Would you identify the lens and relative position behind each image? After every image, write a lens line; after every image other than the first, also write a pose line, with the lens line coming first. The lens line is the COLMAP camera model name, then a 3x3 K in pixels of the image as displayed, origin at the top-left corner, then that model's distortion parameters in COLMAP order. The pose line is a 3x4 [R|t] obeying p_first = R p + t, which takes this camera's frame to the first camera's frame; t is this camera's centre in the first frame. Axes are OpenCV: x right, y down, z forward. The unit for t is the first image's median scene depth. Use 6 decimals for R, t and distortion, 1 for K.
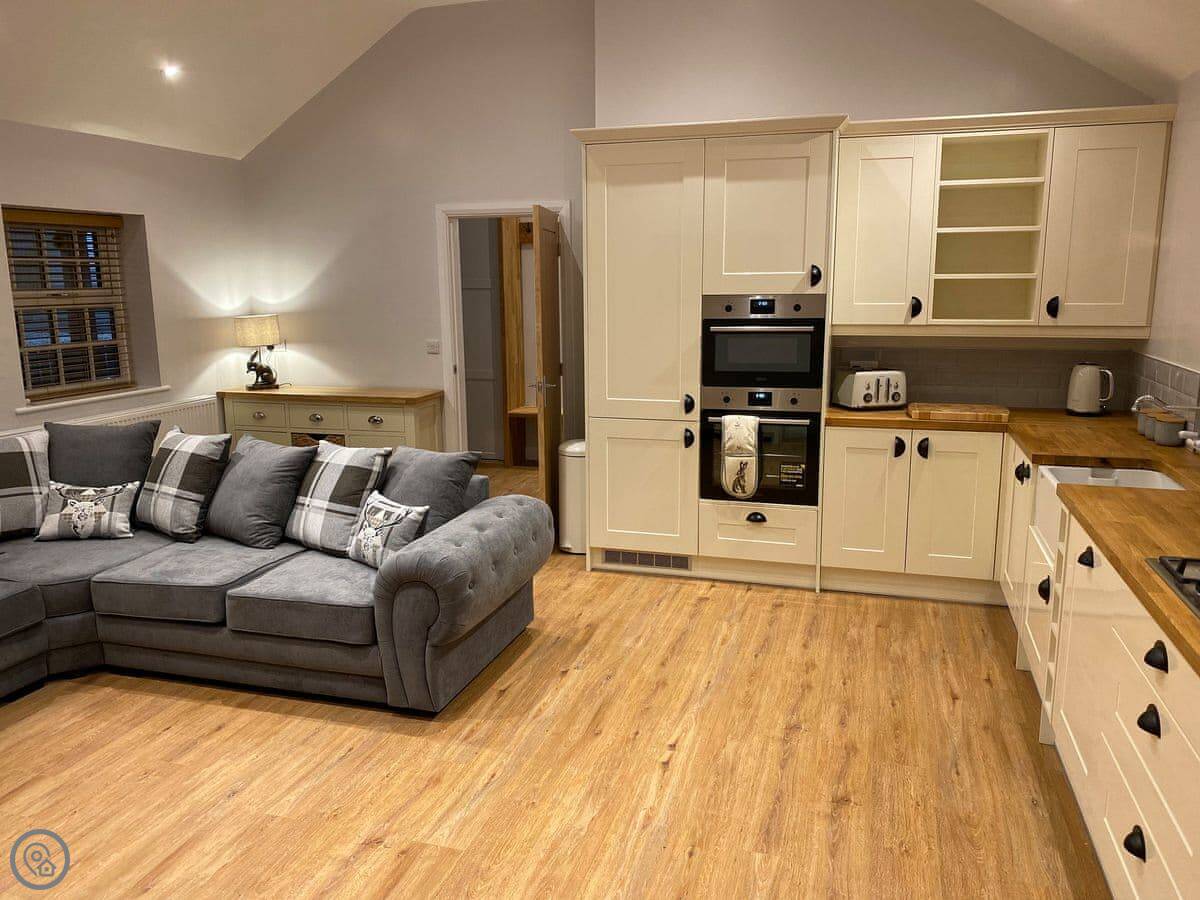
lens RADIAL K [[916.1, 0, 598.4], [0, 916.1, 439.0], [0, 0, 1]] dist [0.023808, -0.048441]
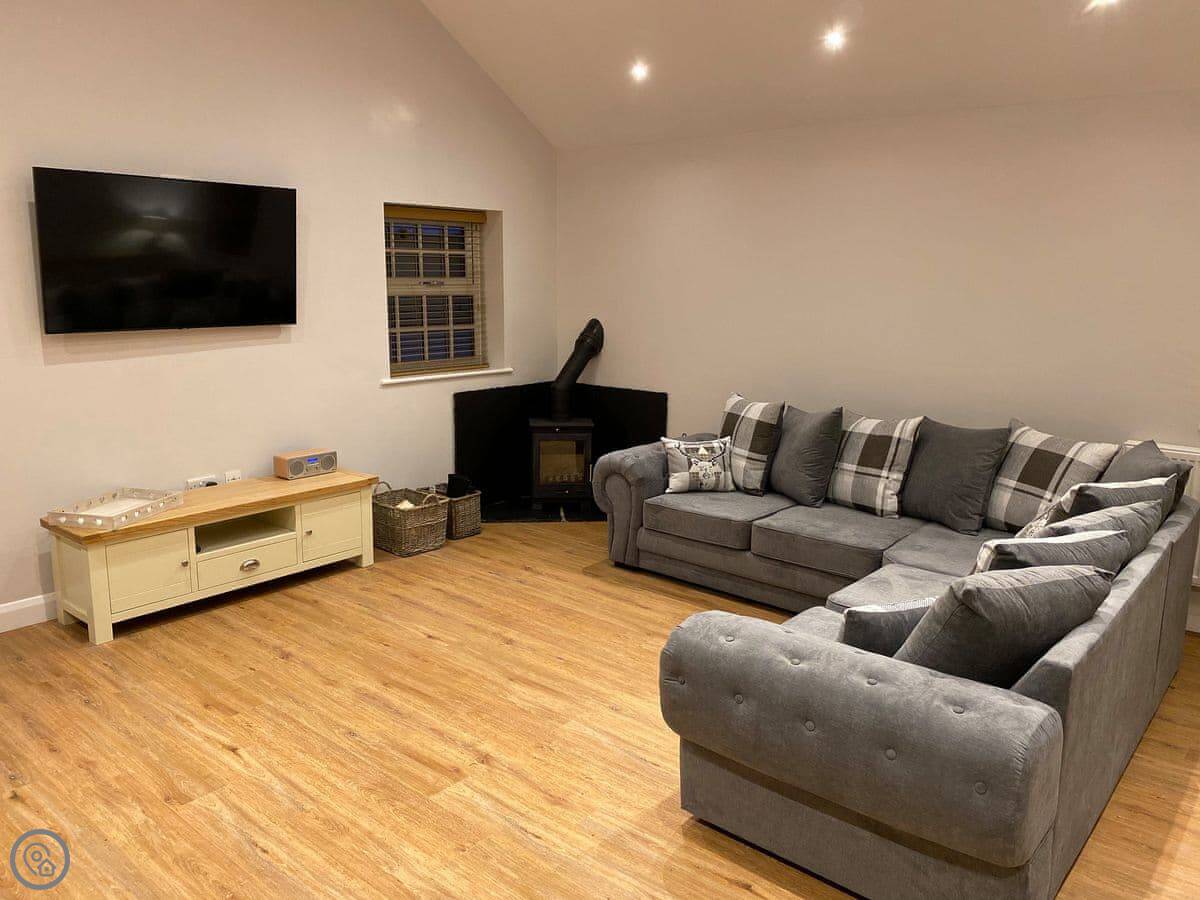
lens RADIAL K [[916.1, 0, 592.4], [0, 916.1, 458.8], [0, 0, 1]] dist [0.023808, -0.048441]
pose [[-0.392557, 0.188302, -0.900245, 0.538238], [-0.184545, 0.942784, 0.277671, -0.205541], [0.901023, 0.275138, -0.335346, 1.151982]]
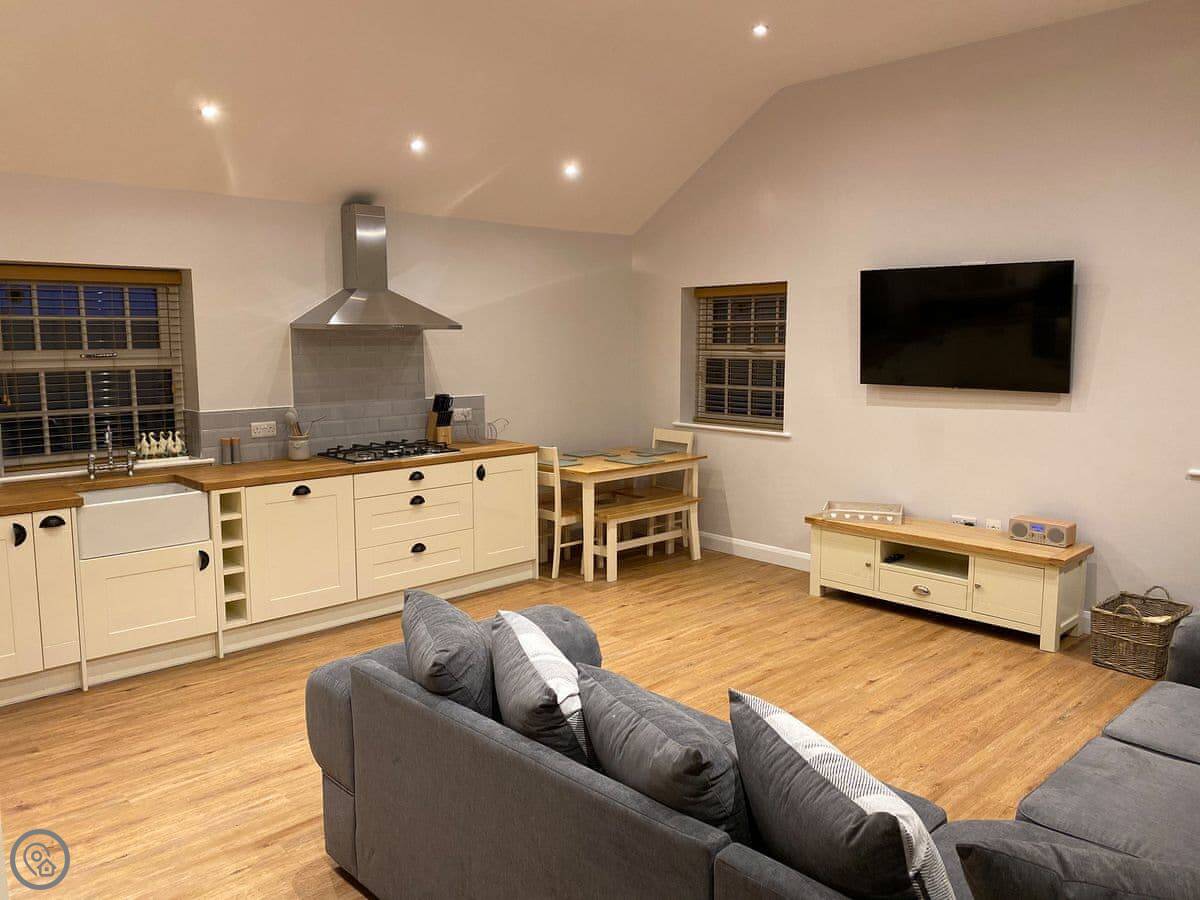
lens RADIAL K [[916.1, 0, 597.9], [0, 916.1, 452.2], [0, 0, 1]] dist [0.023808, -0.048441]
pose [[-0.862061, -0.056160, 0.503683, -0.723234], [0.106274, 0.951714, 0.288005, -0.323301], [-0.495536, 0.301806, -0.814467, 1.756237]]
